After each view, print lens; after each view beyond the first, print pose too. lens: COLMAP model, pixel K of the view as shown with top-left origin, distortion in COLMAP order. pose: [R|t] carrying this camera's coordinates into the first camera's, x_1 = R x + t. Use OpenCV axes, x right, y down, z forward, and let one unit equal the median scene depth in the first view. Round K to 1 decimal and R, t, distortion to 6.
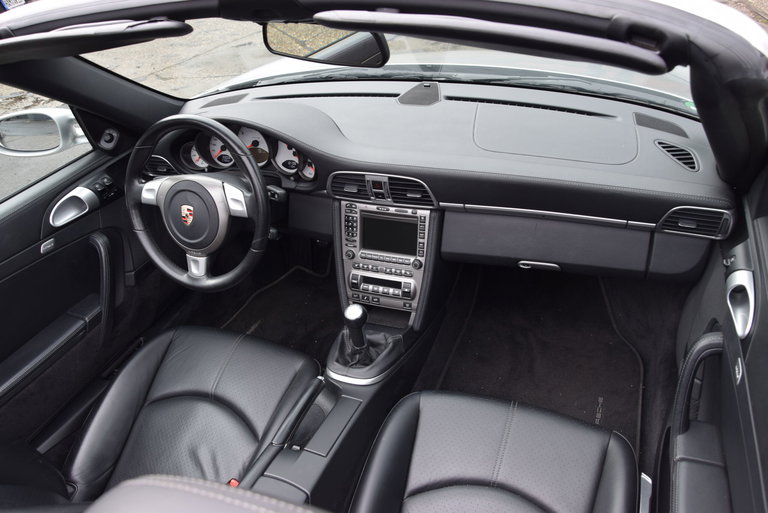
lens RADIAL K [[595.9, 0, 383.0], [0, 595.9, 258.2], [0, 0, 1]] dist [-0.120645, 0.013322]
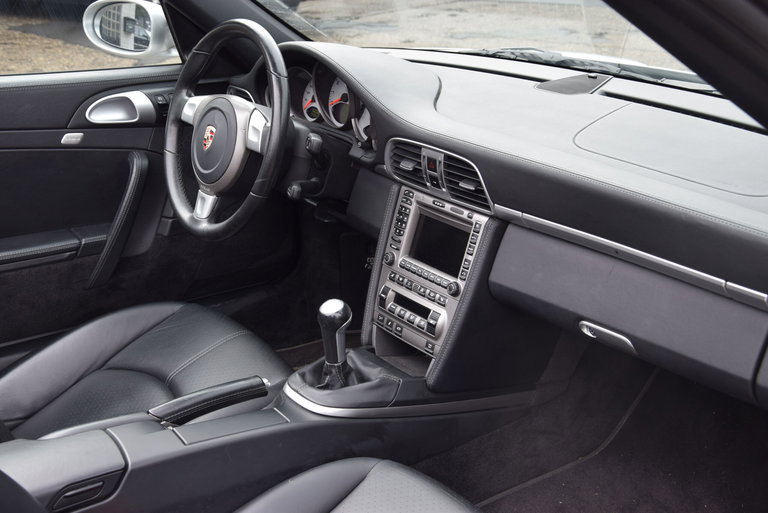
lens RADIAL K [[937.7, 0, 380.0], [0, 937.7, 260.6], [0, 0, 1]] dist [0.093472, 0.000000]
pose [[0.848740, 0.279168, -0.449117, 0.474099], [-0.364639, 0.924057, -0.114706, 0.138844], [0.382988, 0.261121, 0.886079, -0.020423]]
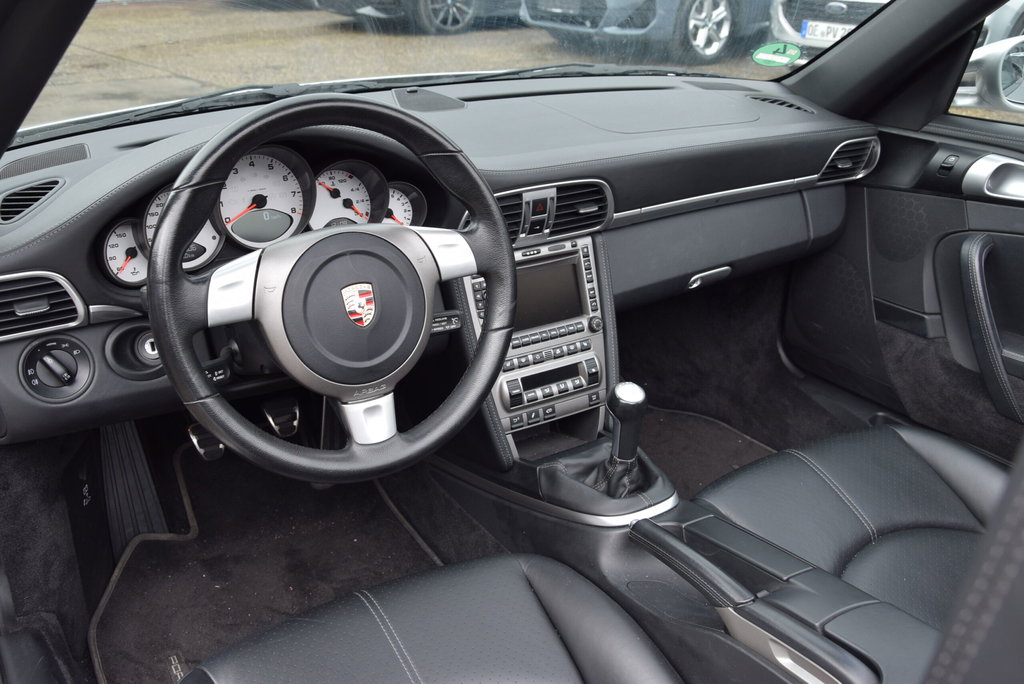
lens RADIAL K [[987.9, 0, 512.8], [0, 987.9, 345.8], [0, 0, 1]] dist [-0.008898, 0.000000]
pose [[0.581758, -0.234998, 0.778674, -0.827193], [0.404785, 0.914026, -0.026575, 0.023696], [-0.705483, 0.330656, 0.626865, 0.413229]]
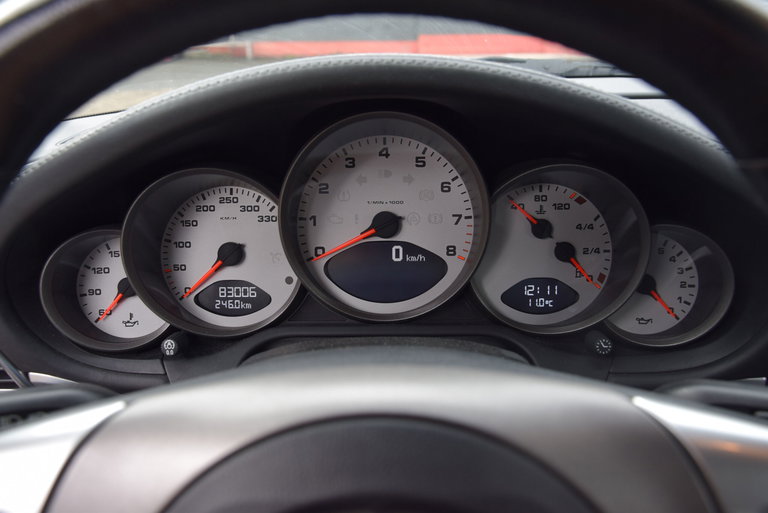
lens RADIAL K [[736.1, 0, 385.2], [0, 736.1, 259.2], [0, 0, 1]] dist [-0.098143, 0.000000]
pose [[0.932784, -0.048449, 0.357165, -0.358964], [0.141295, 0.960763, -0.238685, -0.114449], [-0.331587, 0.273107, 0.903030, 0.784237]]
